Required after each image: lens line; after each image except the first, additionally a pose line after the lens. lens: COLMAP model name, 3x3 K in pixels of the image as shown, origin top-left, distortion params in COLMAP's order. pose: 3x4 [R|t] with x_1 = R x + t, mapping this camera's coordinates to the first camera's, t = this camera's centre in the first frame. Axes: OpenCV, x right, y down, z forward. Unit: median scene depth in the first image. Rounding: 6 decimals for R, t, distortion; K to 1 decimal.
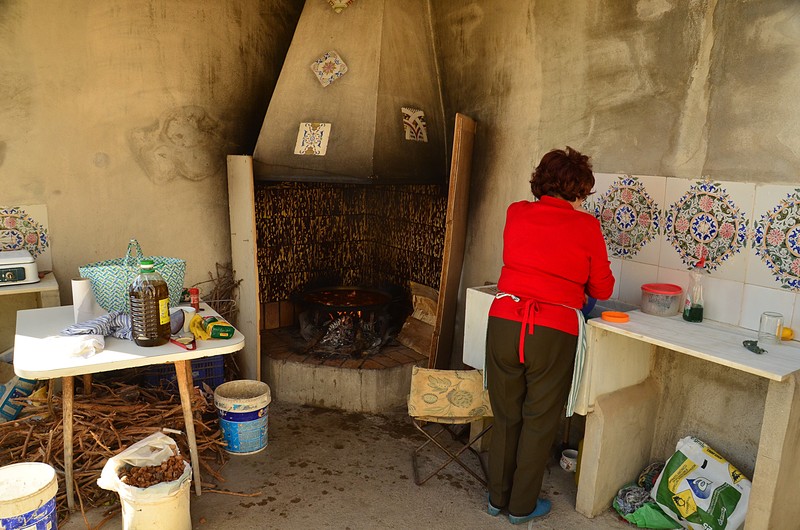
lens RADIAL K [[626.8, 0, 399.5], [0, 626.8, 267.0], [0, 0, 1]] dist [-0.119486, 0.026767]
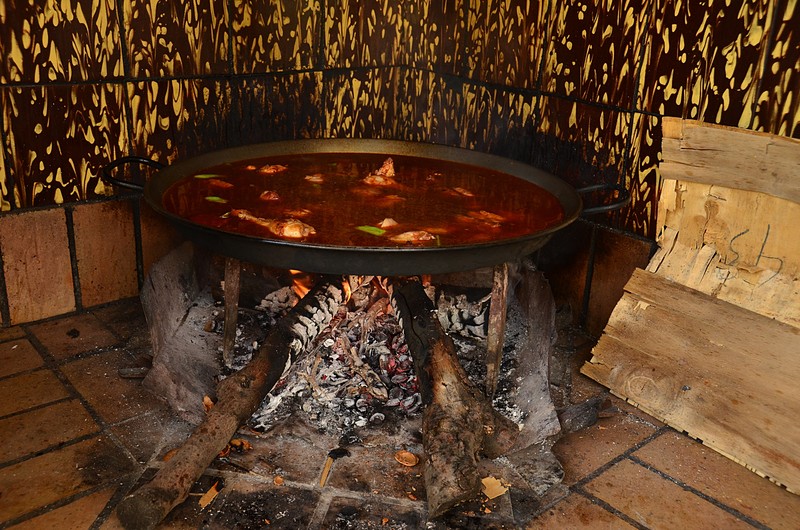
lens RADIAL K [[830.2, 0, 398.2], [0, 830.2, 264.6], [0, 0, 1]] dist [0.012760, 0.000000]
pose [[0.997303, -0.009478, 0.072783, -0.091610], [-0.003195, 0.985080, 0.172070, 0.023127], [-0.073328, -0.171838, 0.982392, 0.683101]]
